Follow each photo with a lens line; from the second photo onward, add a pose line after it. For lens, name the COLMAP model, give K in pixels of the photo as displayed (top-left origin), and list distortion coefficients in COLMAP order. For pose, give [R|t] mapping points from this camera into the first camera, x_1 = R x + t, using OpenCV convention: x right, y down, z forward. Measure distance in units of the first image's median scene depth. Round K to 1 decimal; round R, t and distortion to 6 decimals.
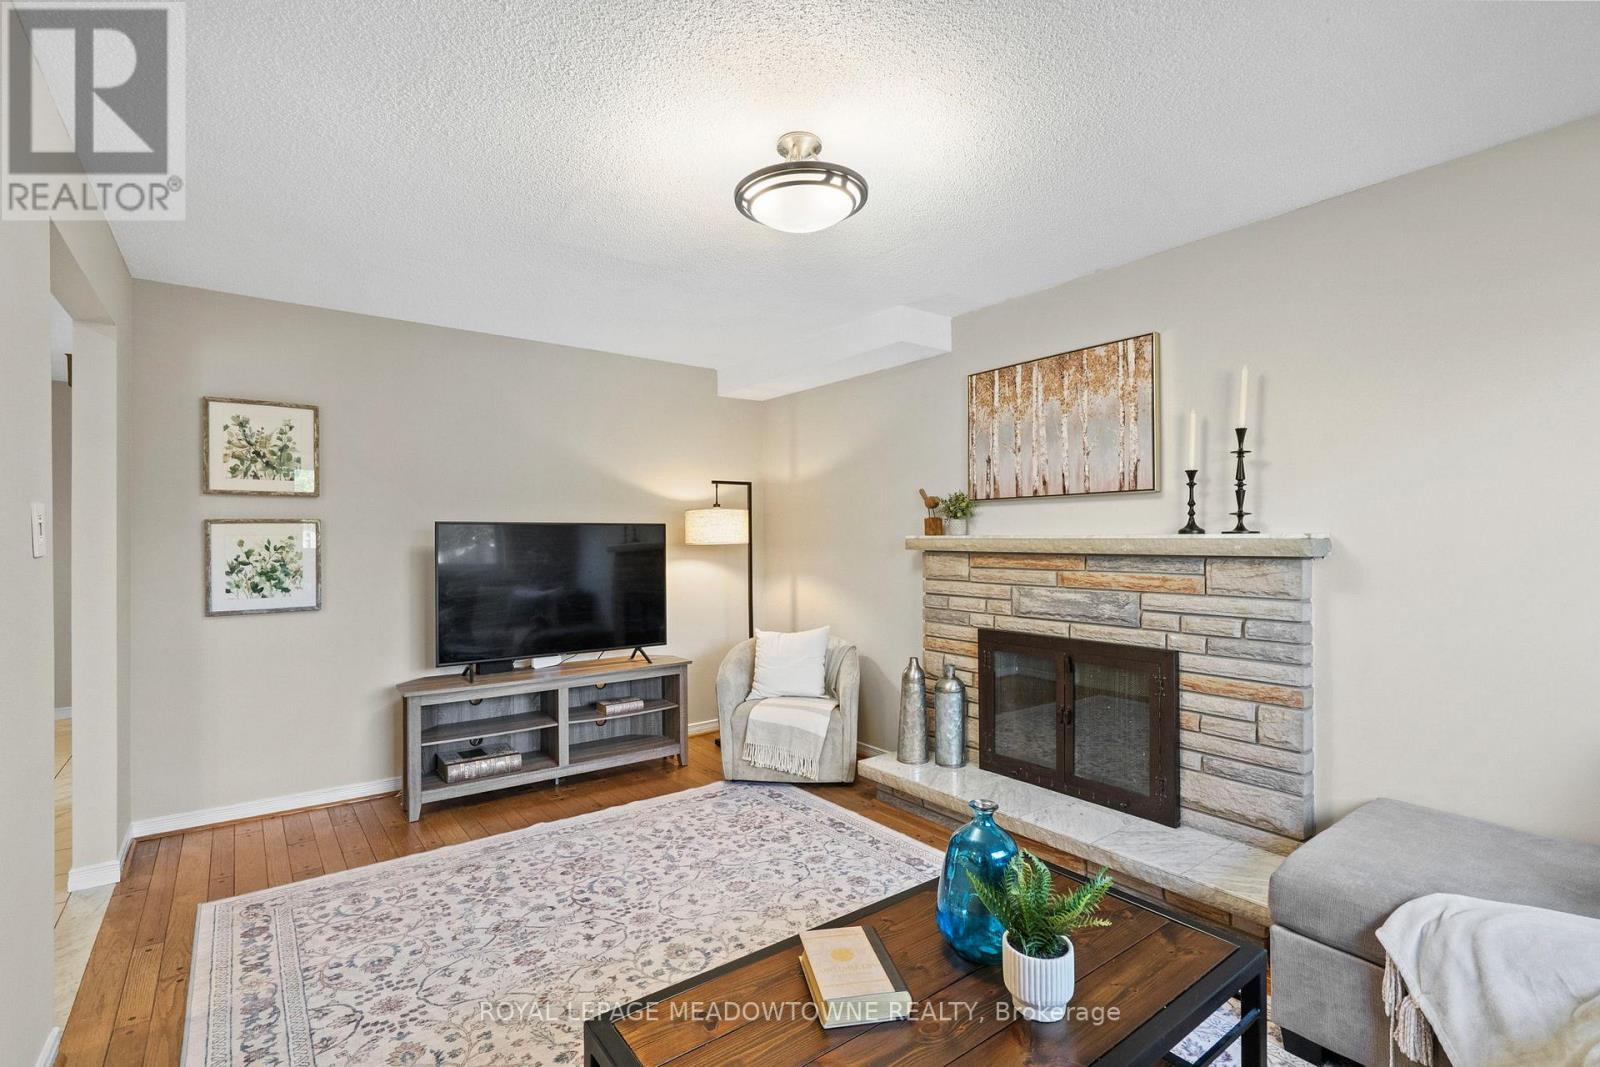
lens RADIAL K [[727.8, 0, 790.6], [0, 727.8, 535.4], [0, 0, 1]] dist [-0.013884, 0.000993]
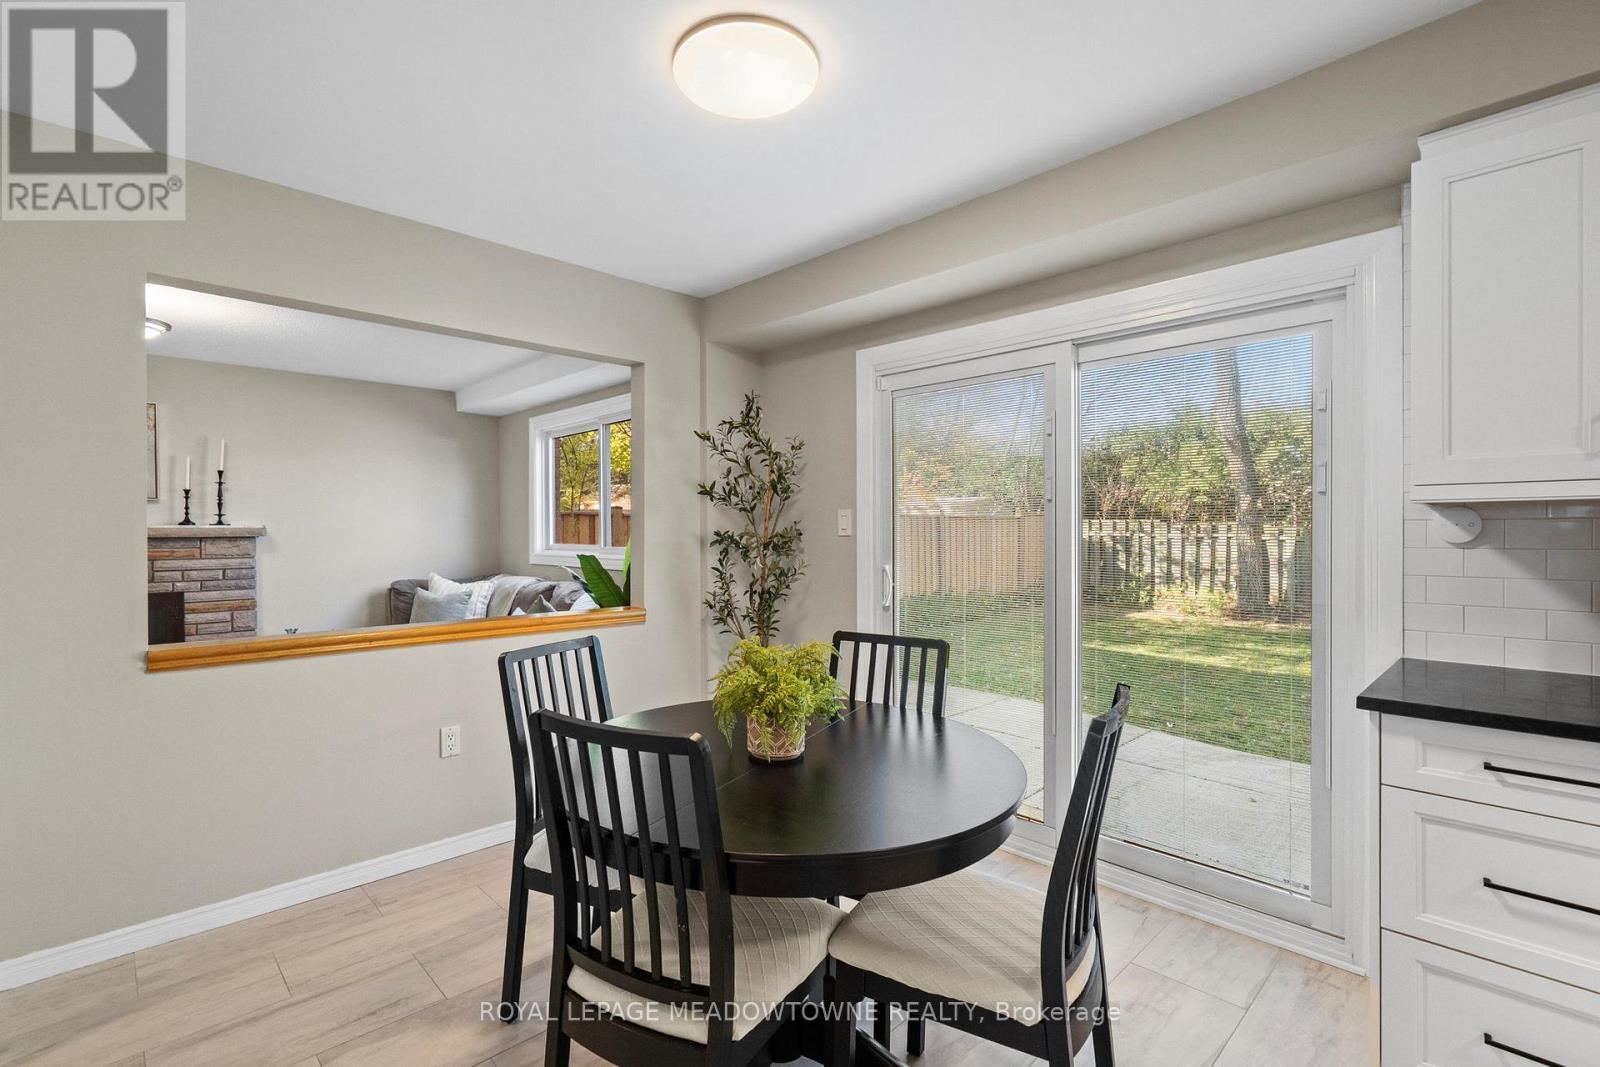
lens RADIAL K [[726.2, 0, 782.9], [0, 726.2, 528.5], [0, 0, 1]] dist [0.000757, 0.000305]
pose [[-0.114536, 0.006507, 0.993398, -1.290841], [0.003793, 0.999974, -0.006113, 0.020851], [-0.993412, 0.003067, -0.114558, -0.230512]]
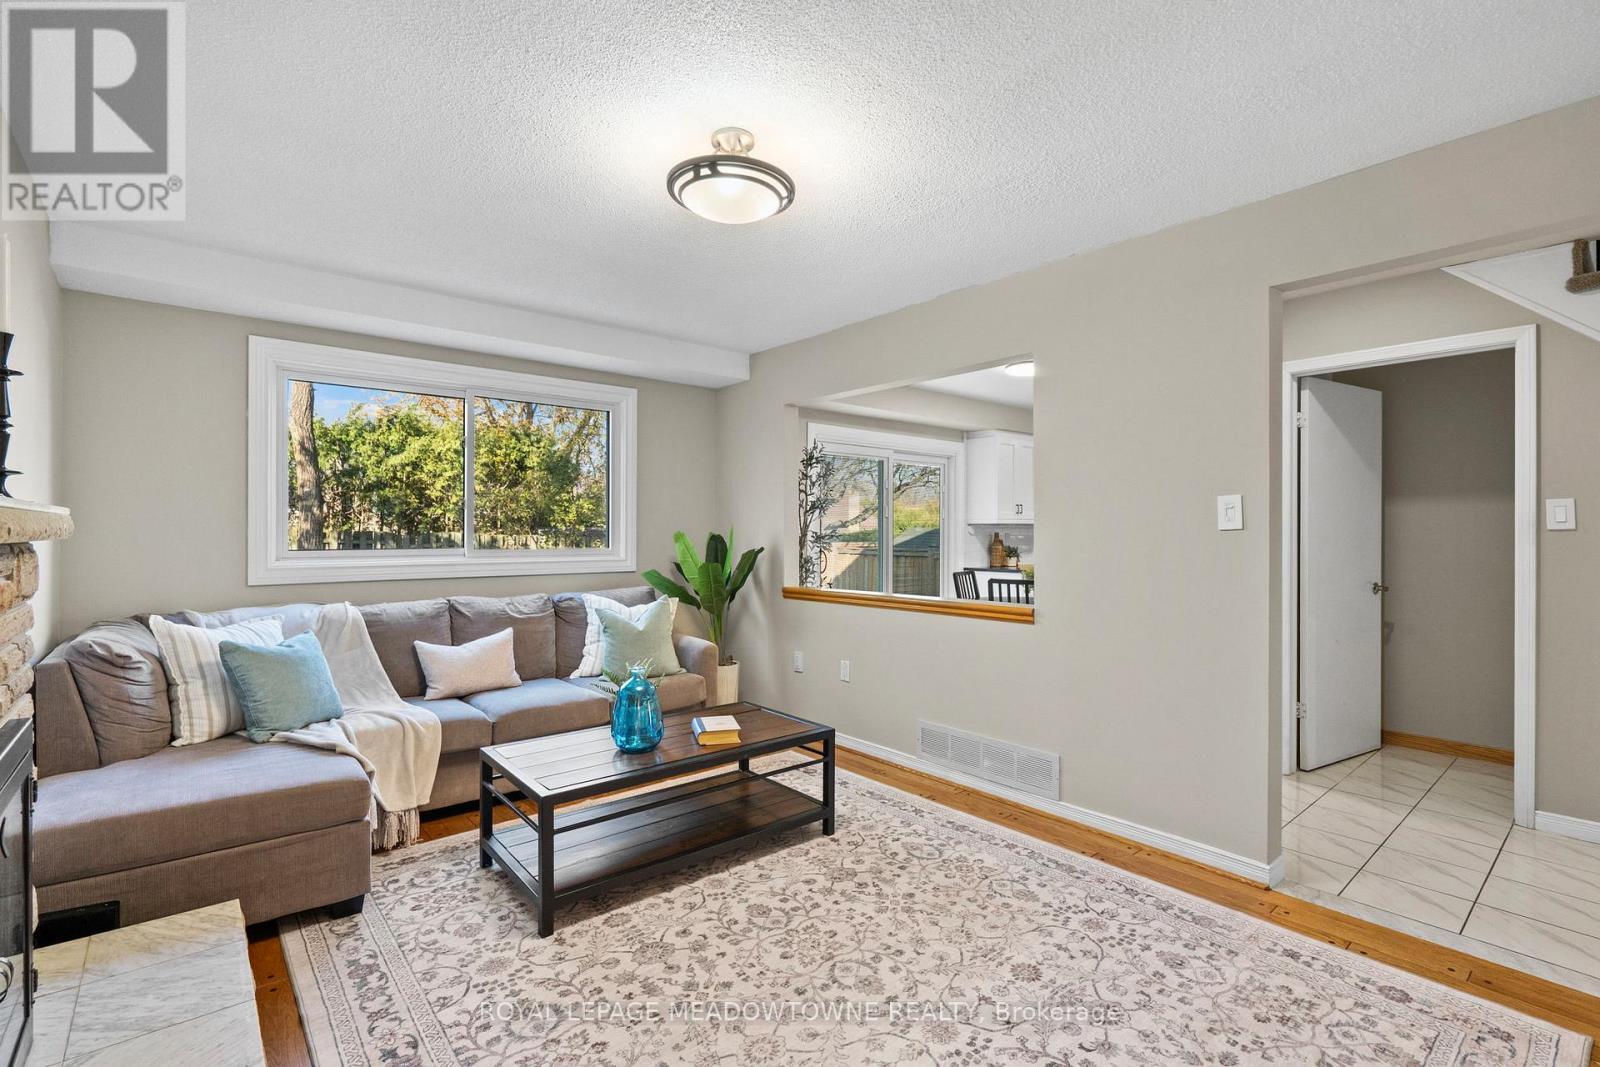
lens RADIAL K [[727.8, 0, 790.6], [0, 727.8, 535.4], [0, 0, 1]] dist [-0.013884, 0.000993]
pose [[-0.998819, 0.002048, -0.048537, -0.014188], [0.001972, 0.999997, 0.001628, 0.020535], [0.048540, 0.001531, -0.998820, 1.445102]]
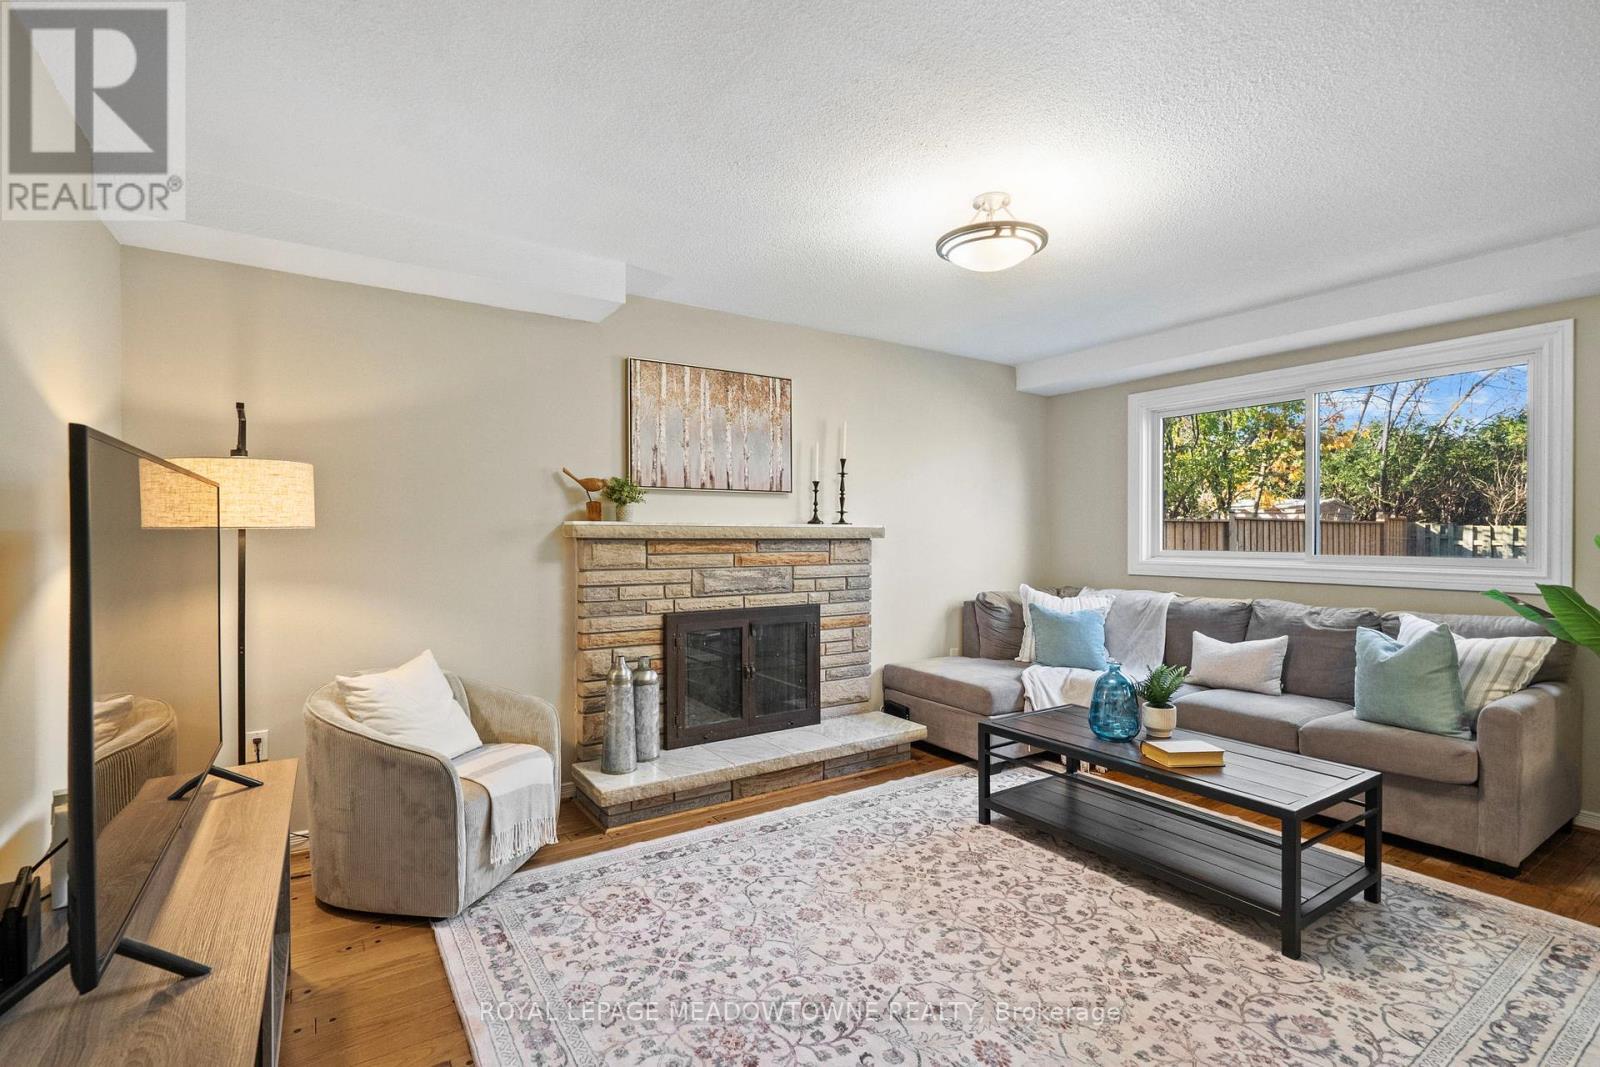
lens RADIAL K [[727.8, 0, 790.6], [0, 727.8, 535.4], [0, 0, 1]] dist [-0.013884, 0.000993]
pose [[0.067167, 0.001549, 0.997741, -0.875847], [-0.006150, 0.999980, -0.001139, 0.021379], [-0.997723, -0.006060, 0.067176, 0.886868]]
